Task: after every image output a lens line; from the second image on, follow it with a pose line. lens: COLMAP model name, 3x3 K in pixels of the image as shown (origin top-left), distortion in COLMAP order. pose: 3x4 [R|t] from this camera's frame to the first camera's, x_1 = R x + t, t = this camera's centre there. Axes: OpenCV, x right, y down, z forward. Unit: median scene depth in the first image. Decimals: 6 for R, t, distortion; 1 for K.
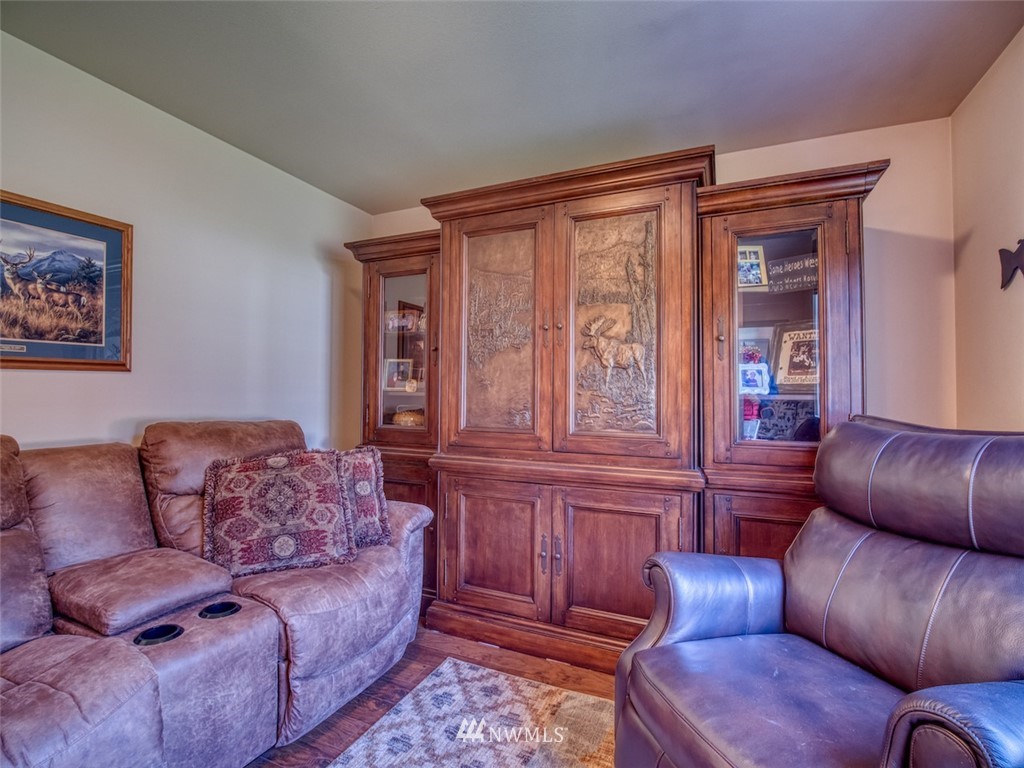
lens RADIAL K [[478.6, 0, 511.8], [0, 478.6, 382.6], [0, 0, 1]] dist [-0.016757, 0.000015]
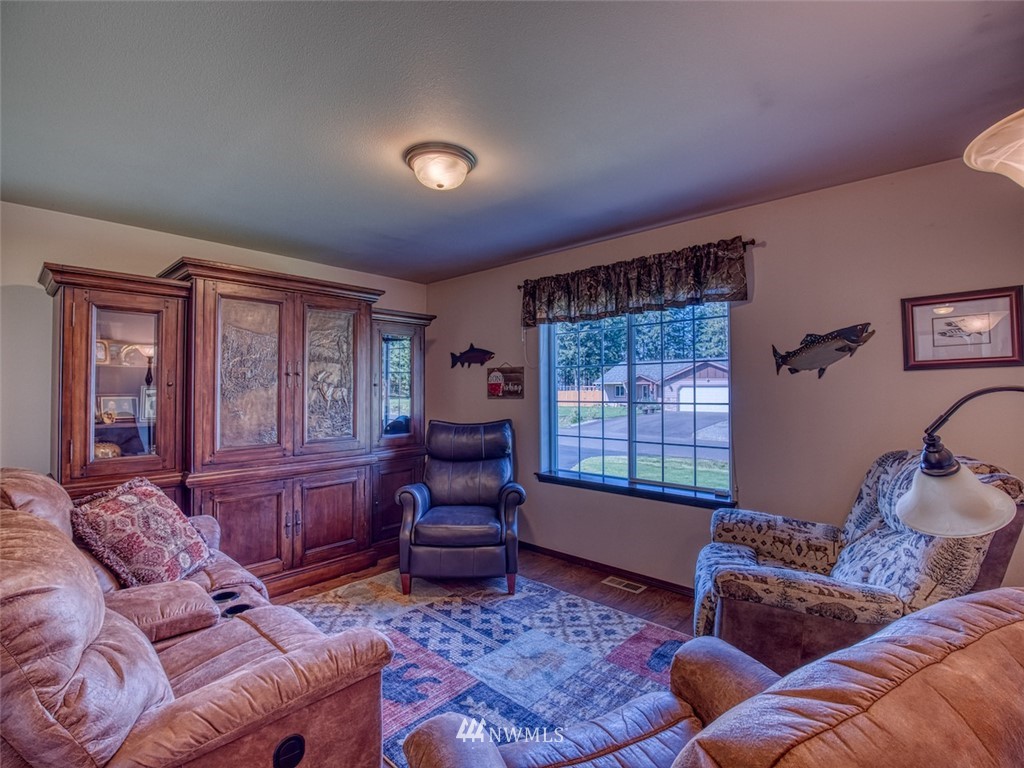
lens RADIAL K [[478.6, 0, 511.8], [0, 478.6, 382.6], [0, 0, 1]] dist [-0.016757, 0.000015]
pose [[0.317325, 0.004104, 0.948308, -1.125129], [-0.017325, 0.999849, 0.001470, -0.103999], [-0.948159, -0.016896, 0.317348, -0.138556]]
